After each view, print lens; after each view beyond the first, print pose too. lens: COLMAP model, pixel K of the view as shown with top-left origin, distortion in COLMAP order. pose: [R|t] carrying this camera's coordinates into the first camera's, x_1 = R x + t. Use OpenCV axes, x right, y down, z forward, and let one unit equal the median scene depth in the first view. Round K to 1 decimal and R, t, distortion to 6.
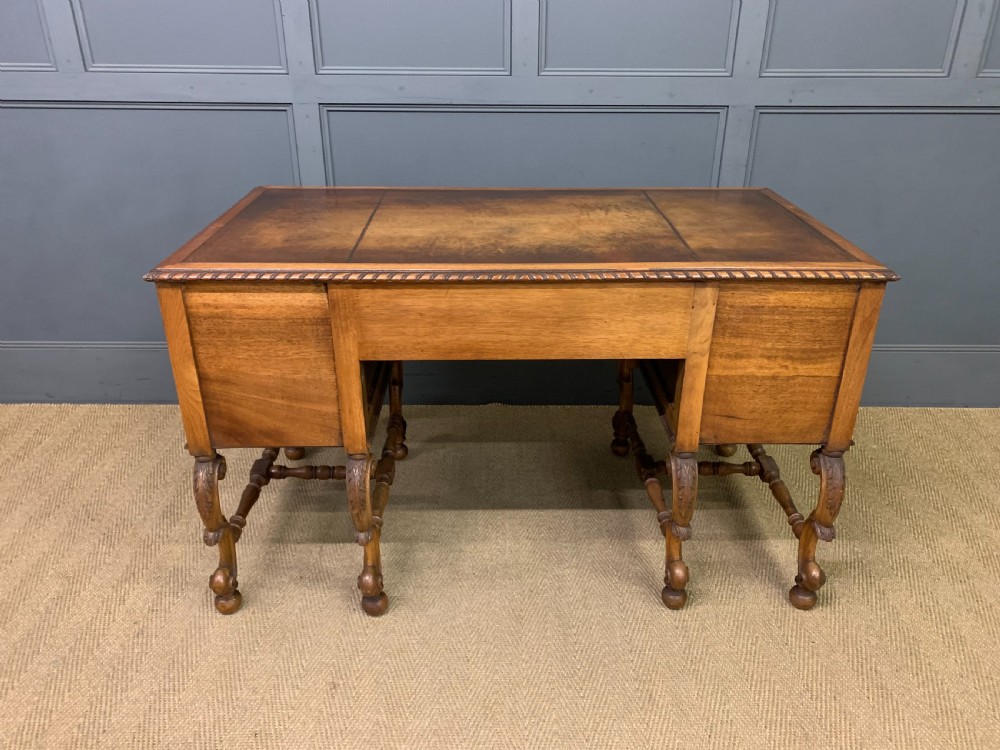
lens RADIAL K [[766.0, 0, 503.9], [0, 766.0, 379.6], [0, 0, 1]] dist [0.010829, -0.002233]
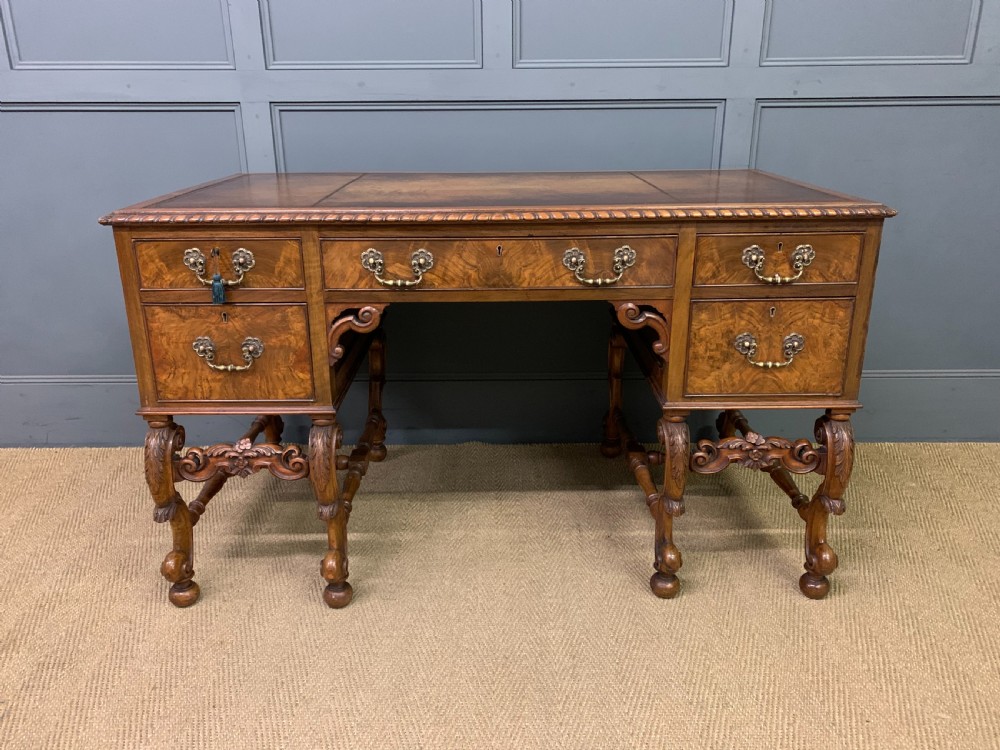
lens RADIAL K [[764.2, 0, 498.4], [0, 764.2, 372.5], [0, 0, 1]] dist [0.016400, -0.006014]
pose [[0.999921, -0.010645, -0.006699, 0.030226], [0.009870, 0.994251, -0.106621, 0.055143], [0.007795, 0.106547, 0.994277, 0.146134]]
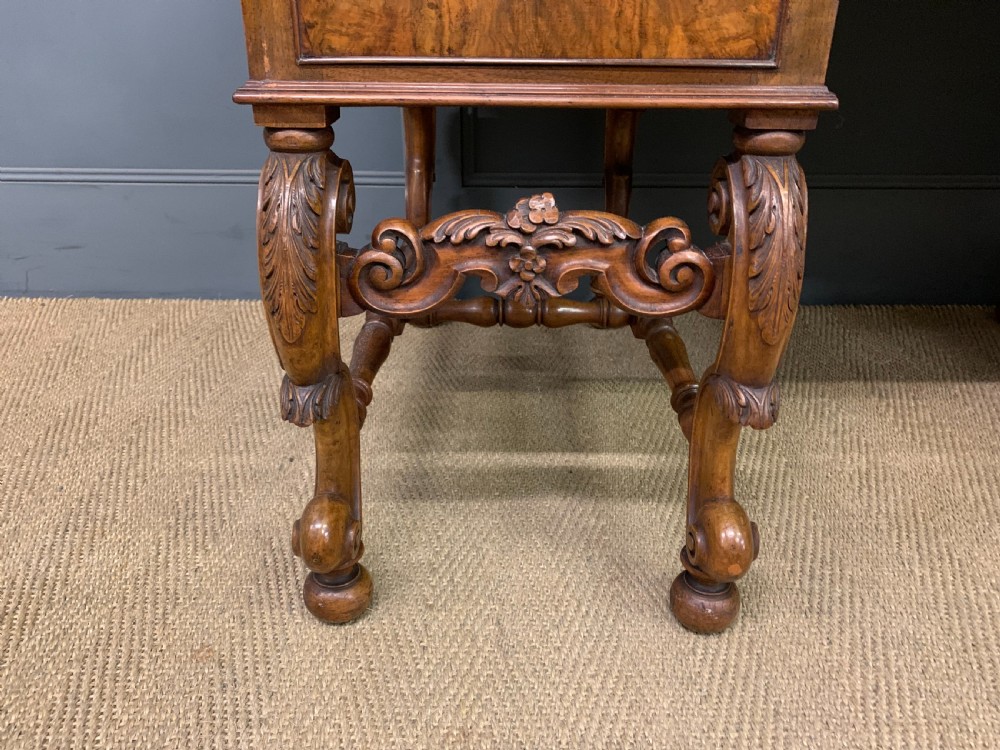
lens RADIAL K [[764.0, 0, 497.6], [0, 764.0, 373.6], [0, 0, 1]] dist [0.068155, -0.065785]
pose [[0.999788, 0.004657, -0.020048, -0.210167], [-0.004460, 0.999941, 0.009874, 0.092917], [0.020093, -0.009782, 0.999750, 0.590214]]
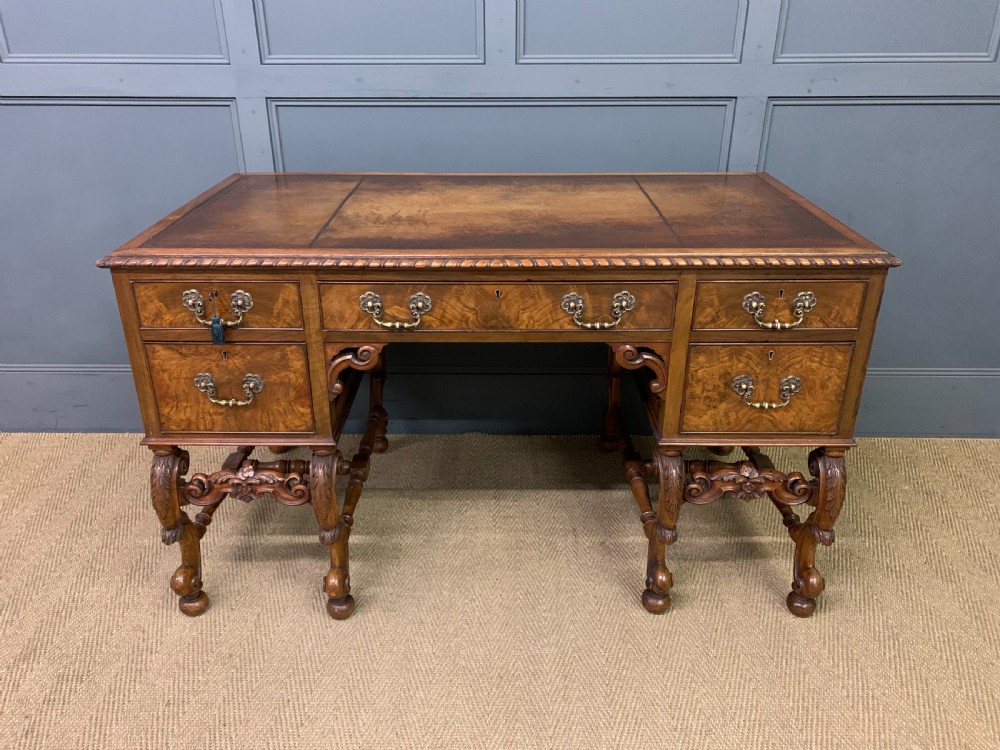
lens RADIAL K [[764.8, 0, 493.4], [0, 764.8, 370.5], [0, 0, 1]] dist [0.014356, -0.003285]
pose [[0.999799, 0.000743, -0.020037, 0.036949], [-0.000812, 0.999994, -0.003410, -0.046879], [0.020034, 0.003425, 0.999793, 0.135141]]
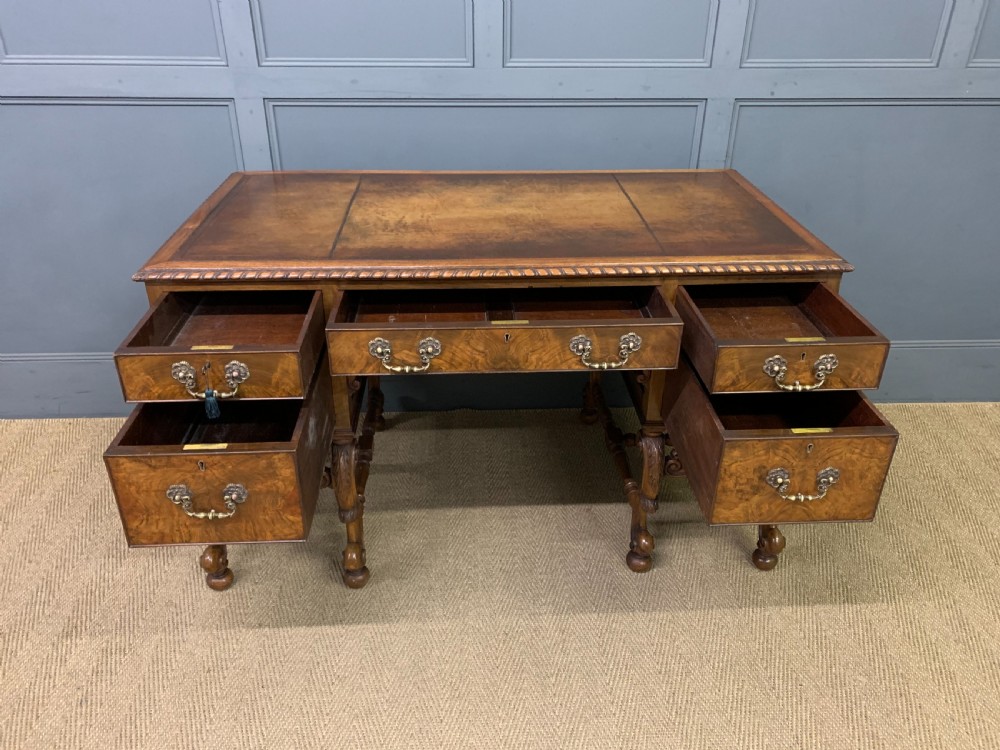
lens RADIAL K [[763.9, 0, 502.5], [0, 763.9, 368.4], [0, 0, 1]] dist [0.016482, -0.005745]
pose [[0.998902, -0.018983, 0.042824, -0.002573], [0.016560, 0.998280, 0.056241, -0.087776], [-0.043818, -0.055470, 0.997498, 0.062903]]
